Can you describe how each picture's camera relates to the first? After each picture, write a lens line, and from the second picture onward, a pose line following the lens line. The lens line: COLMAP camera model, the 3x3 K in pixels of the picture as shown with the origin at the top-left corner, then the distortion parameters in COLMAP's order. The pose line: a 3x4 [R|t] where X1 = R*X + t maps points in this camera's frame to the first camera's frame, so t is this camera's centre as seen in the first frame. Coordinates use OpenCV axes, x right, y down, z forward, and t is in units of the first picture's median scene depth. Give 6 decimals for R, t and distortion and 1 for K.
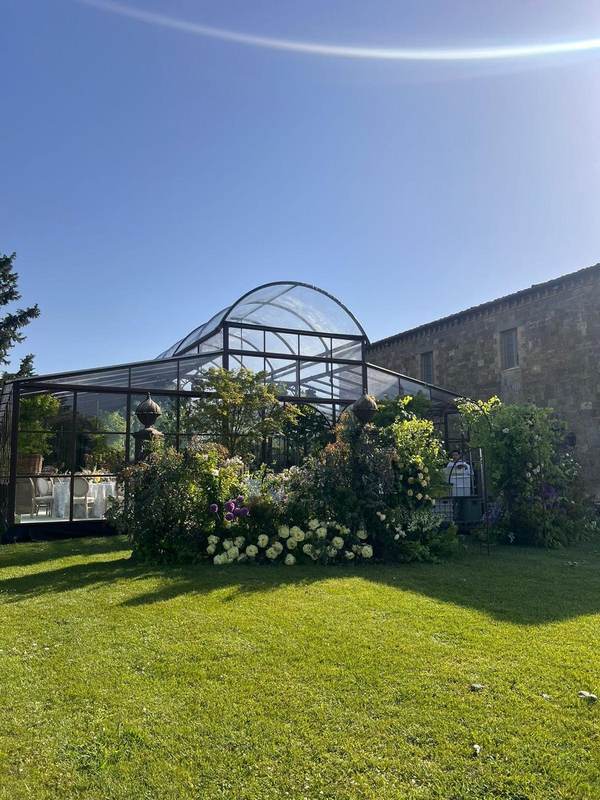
lens RADIAL K [[651.1, 0, 299.1], [0, 651.1, 386.1], [0, 0, 1]] dist [0.005165, 0.001044]
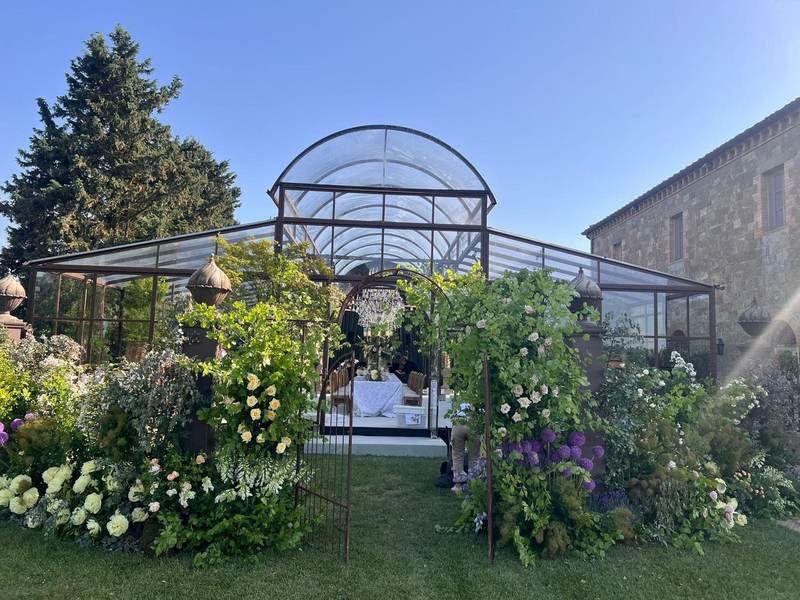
lens RADIAL K [[651.1, 0, 400.0], [0, 651.1, 300.0], [0, 0, 1]] dist [0.005165, 0.001044]
pose [[0.906587, -0.004522, -0.421994, 0.255334], [0.020087, 0.999272, 0.032447, 0.014942], [0.421540, -0.037893, 0.906018, 0.248969]]
